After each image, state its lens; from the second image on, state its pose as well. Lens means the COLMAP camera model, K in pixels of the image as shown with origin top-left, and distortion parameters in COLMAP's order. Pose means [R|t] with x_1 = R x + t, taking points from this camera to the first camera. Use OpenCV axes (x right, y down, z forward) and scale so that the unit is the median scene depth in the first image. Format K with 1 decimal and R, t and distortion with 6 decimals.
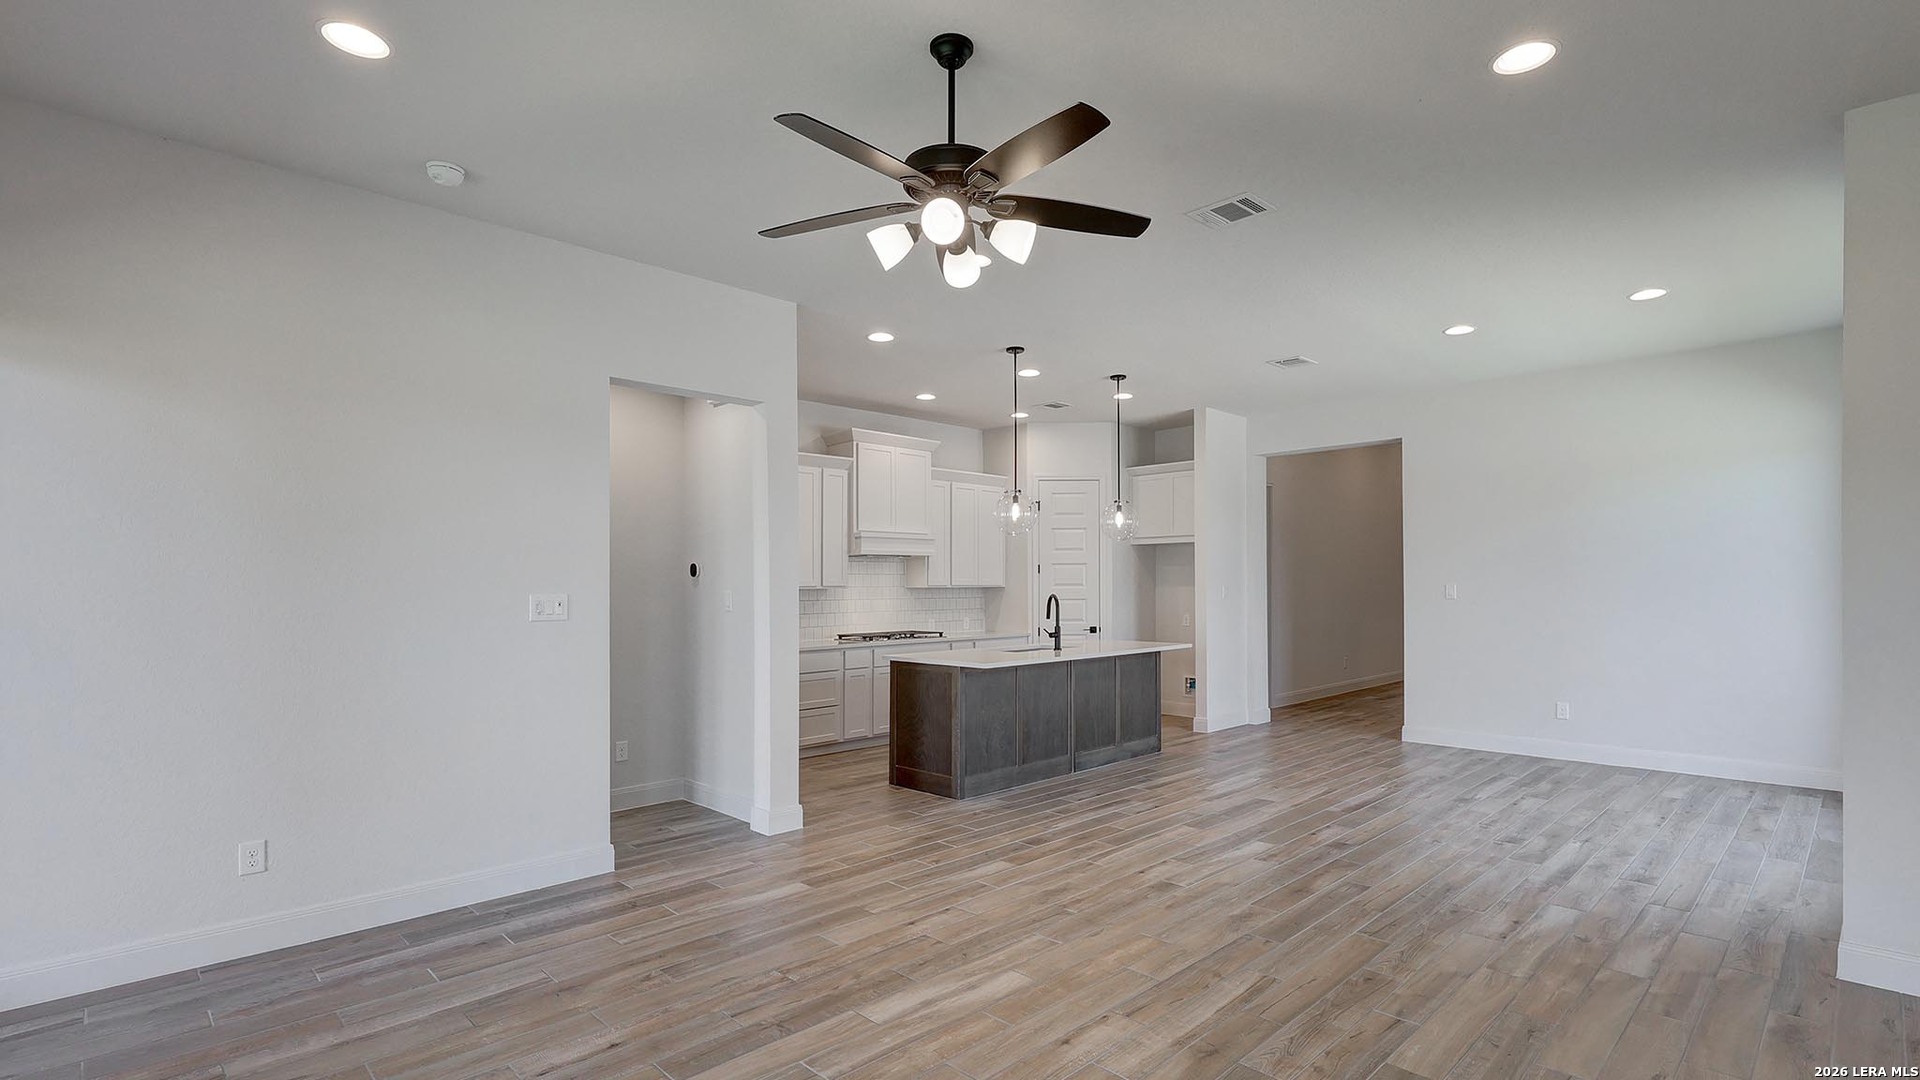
lens RADIAL K [[907.3, 0, 966.3], [0, 907.3, 592.1], [0, 0, 1]] dist [0.000382, 0.000057]
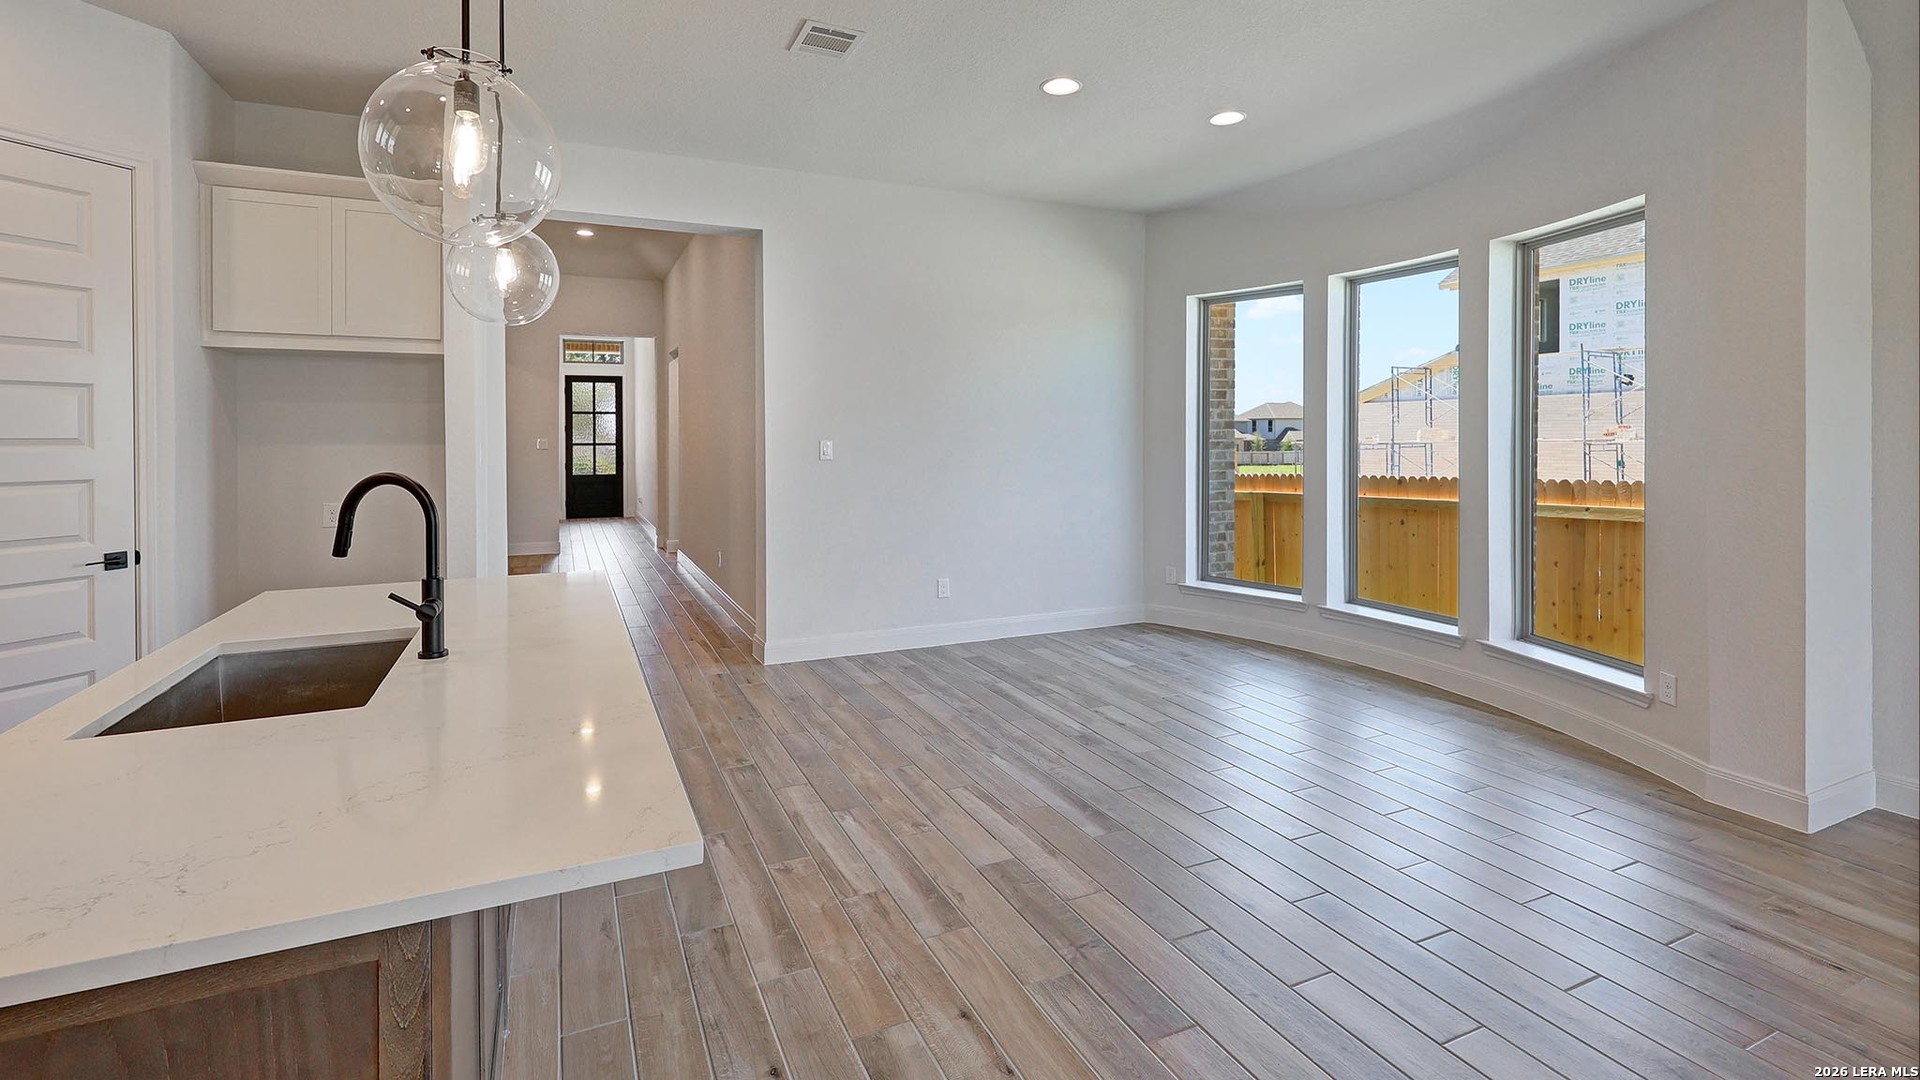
lens RADIAL K [[870.7, 0, 958.6], [0, 870.7, 444.4], [0, 0, 1]] dist [-0.000896, -0.000379]
pose [[0.324634, -0.005307, 0.945825, -0.143354], [0.008323, 0.999962, 0.002754, -0.007947], [-0.945803, 0.006978, 0.324666, 0.899103]]
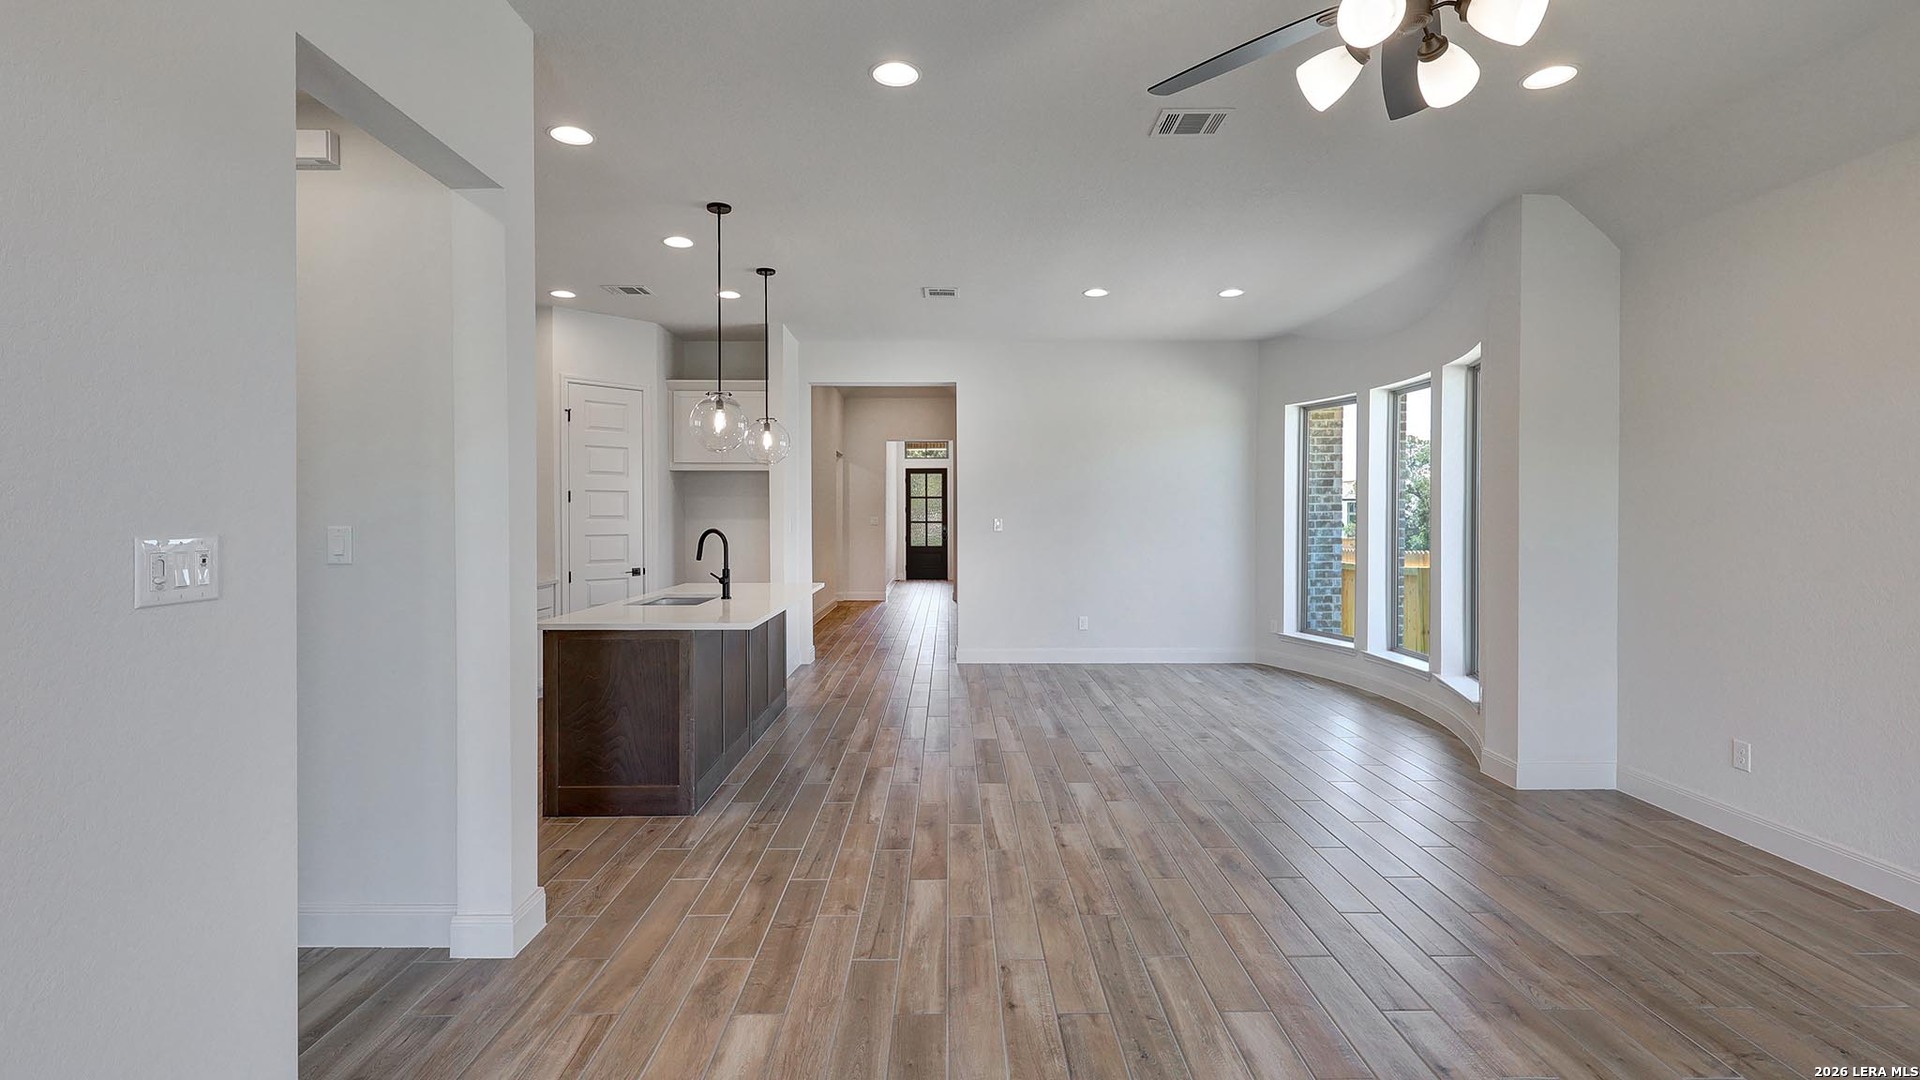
lens RADIAL K [[883.6, 0, 957.5], [0, 883.6, 529.5], [0, 0, 1]] dist [0.000248, 0.000036]
pose [[0.687508, -0.005473, 0.726156, -0.393568], [0.001921, 0.999982, 0.005718, -0.001319], [-0.726174, -0.002536, 0.687506, 0.387895]]
